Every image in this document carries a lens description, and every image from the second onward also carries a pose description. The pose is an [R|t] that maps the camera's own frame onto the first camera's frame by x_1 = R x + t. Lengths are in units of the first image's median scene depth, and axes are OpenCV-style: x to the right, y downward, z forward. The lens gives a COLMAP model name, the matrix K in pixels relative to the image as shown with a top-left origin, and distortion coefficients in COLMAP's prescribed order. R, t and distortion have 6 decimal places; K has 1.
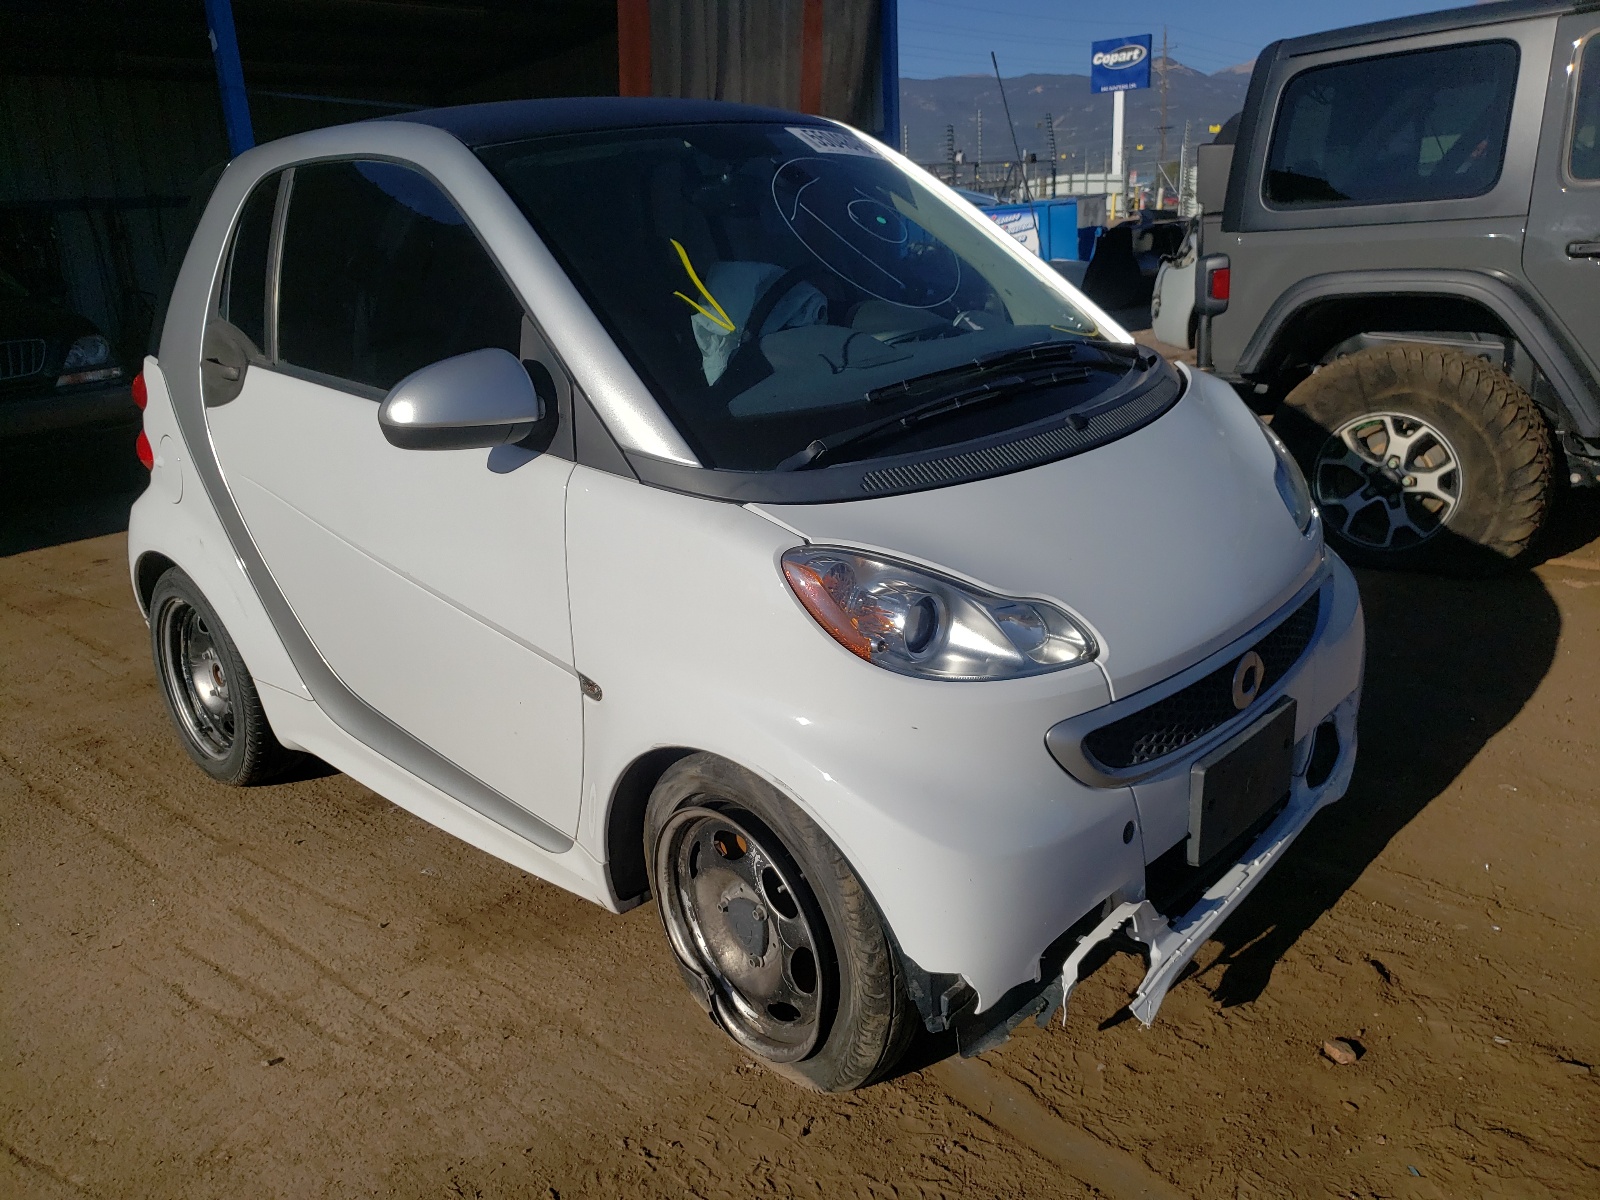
lens RADIAL K [[1232.4, 0, 761.4], [0, 1232.4, 602.7], [0, 0, 1]] dist [0.001480, 0.004616]
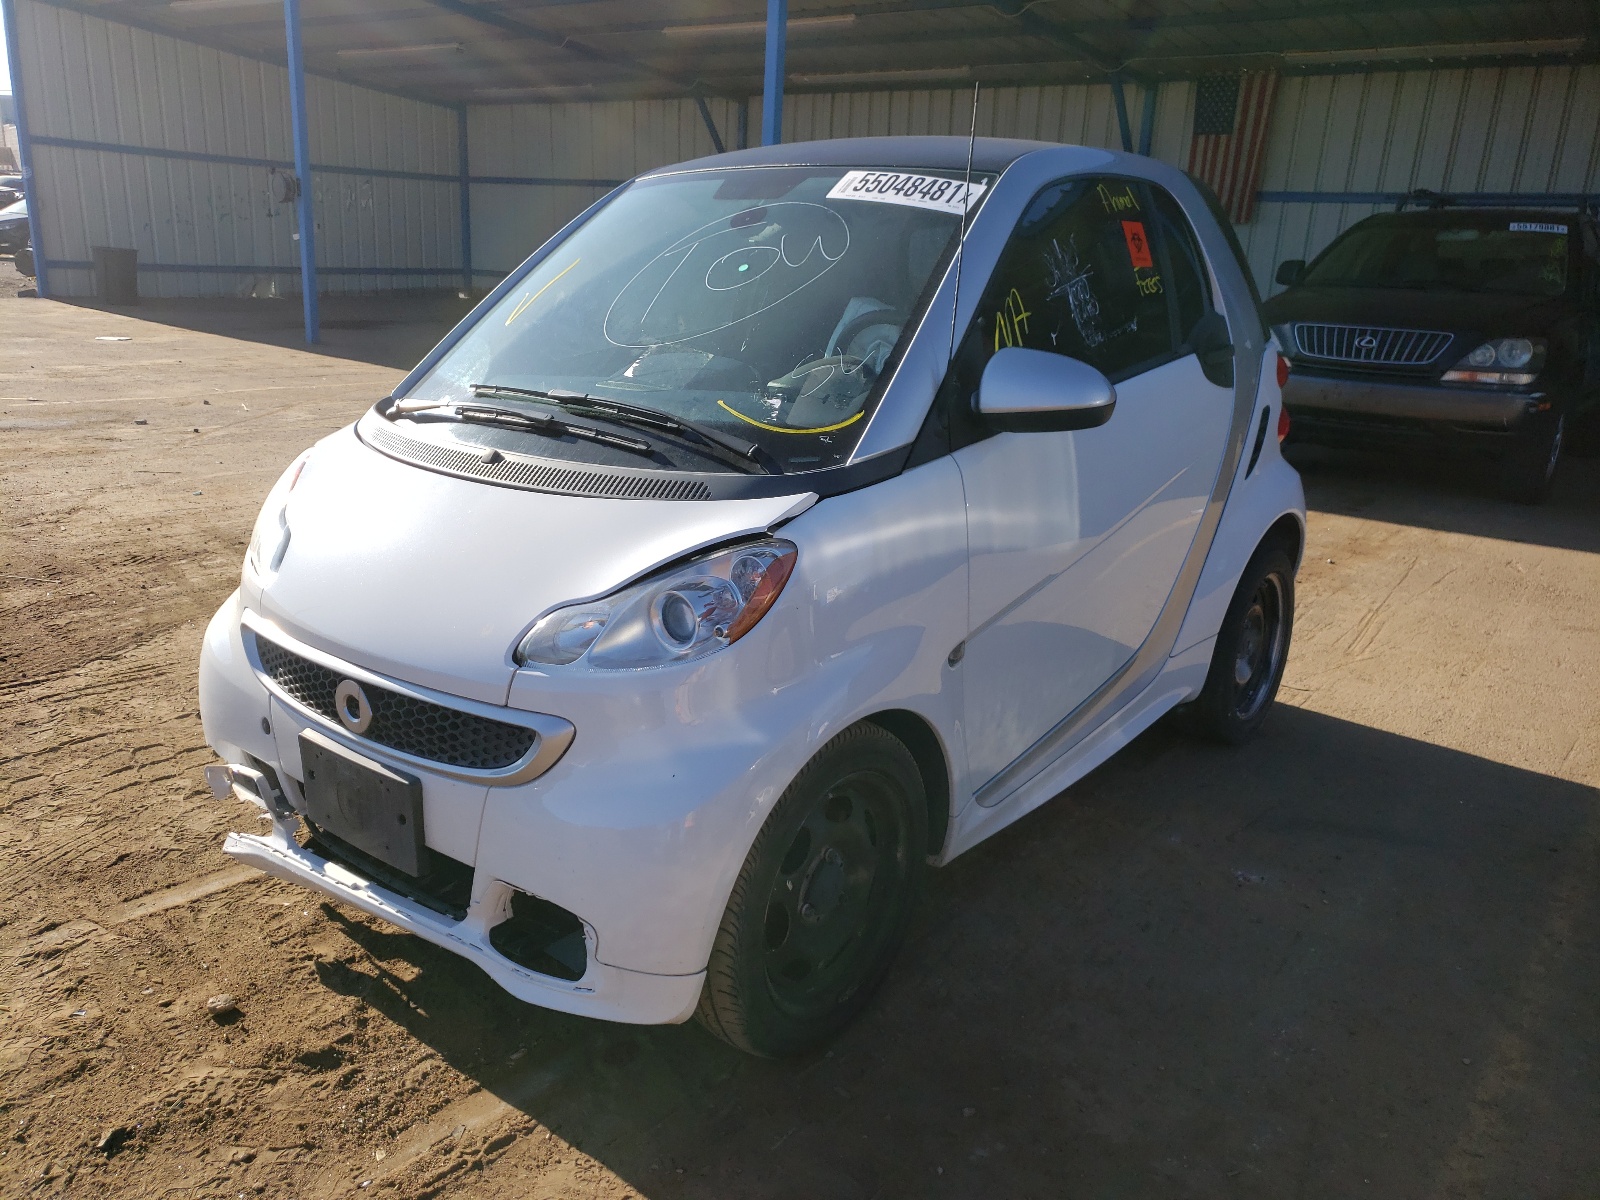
lens RADIAL K [[1245.9, 0, 807.8], [0, 1245.9, 605.0], [0, 0, 1]] dist [0.007767, 0.011101]
pose [[0.110804, 0.354383, -0.928512, 1.373449], [-0.340806, 0.891165, 0.299459, -0.462057], [0.933581, 0.283262, 0.219521, 1.075452]]
